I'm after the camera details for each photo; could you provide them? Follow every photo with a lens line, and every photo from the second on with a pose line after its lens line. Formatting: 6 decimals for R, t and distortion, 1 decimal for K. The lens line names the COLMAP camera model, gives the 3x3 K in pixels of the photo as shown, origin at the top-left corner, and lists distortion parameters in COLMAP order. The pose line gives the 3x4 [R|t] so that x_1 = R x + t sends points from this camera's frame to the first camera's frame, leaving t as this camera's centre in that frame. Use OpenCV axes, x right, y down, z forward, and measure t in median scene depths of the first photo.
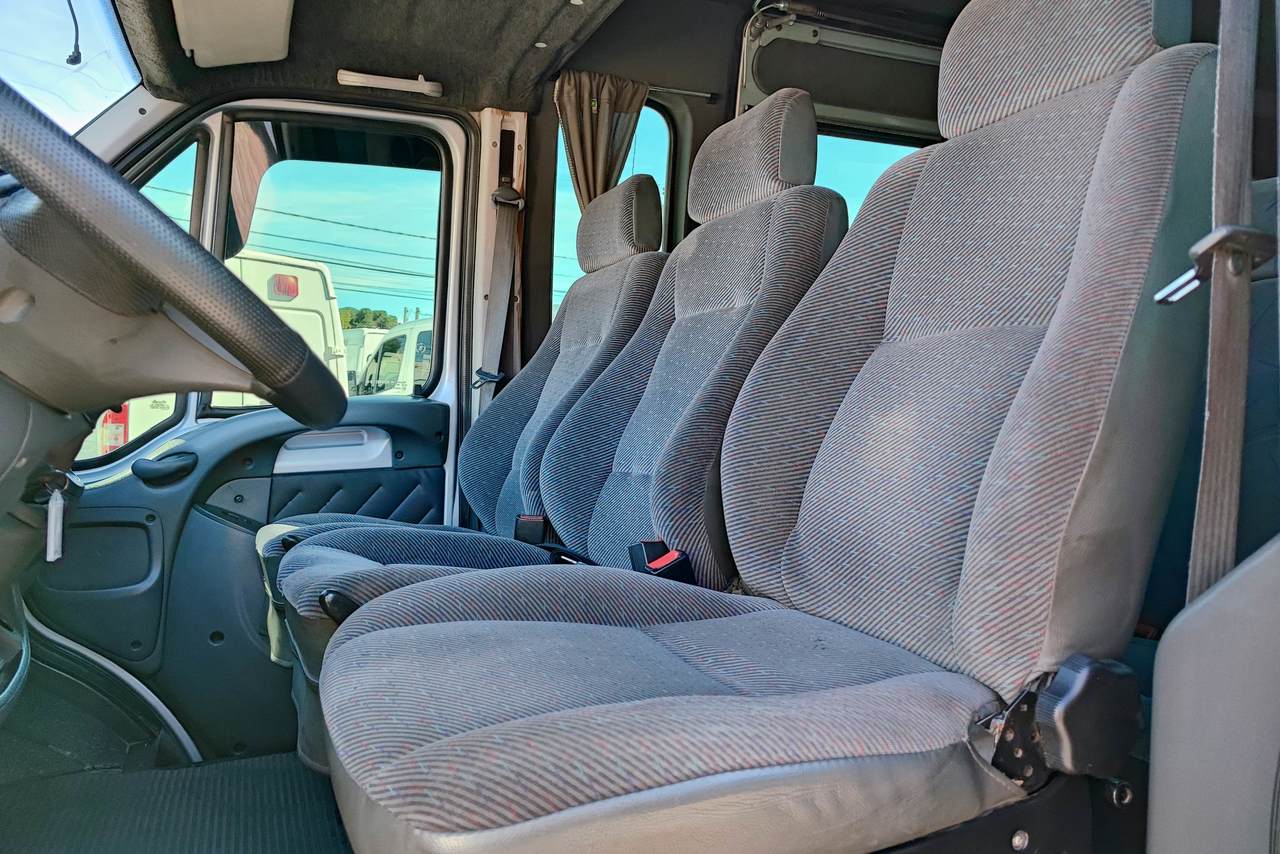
lens RADIAL K [[944.7, 0, 640.0], [0, 944.7, 427.0], [0, 0, 1]] dist [0.033502, -0.003501]
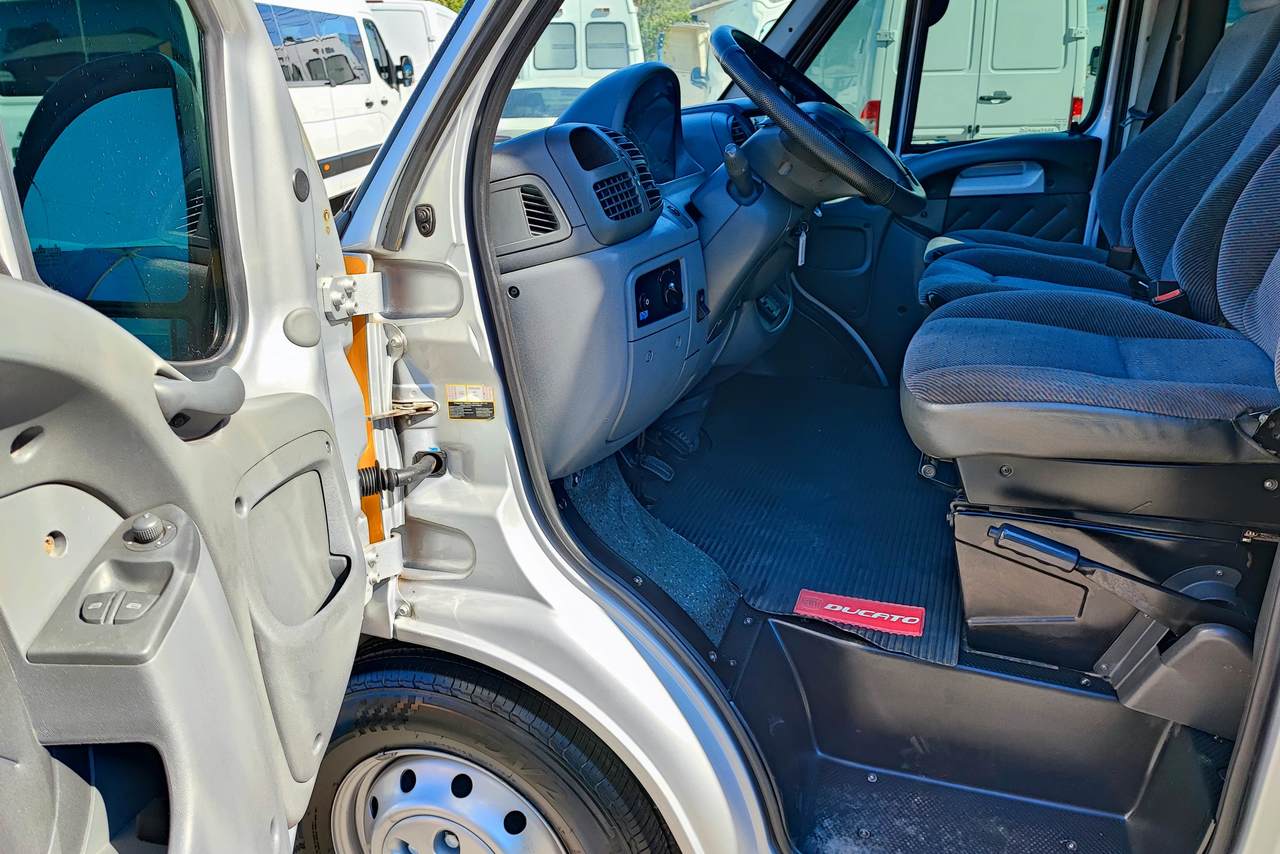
lens RADIAL K [[944.7, 0, 640.0], [0, 944.7, 427.0], [0, 0, 1]] dist [0.033502, -0.003501]
pose [[0.738972, 0.202997, -0.642428, 0.251183], [0.020029, 0.946489, 0.322114, -0.093849], [0.673439, -0.250901, 0.695362, -0.363629]]
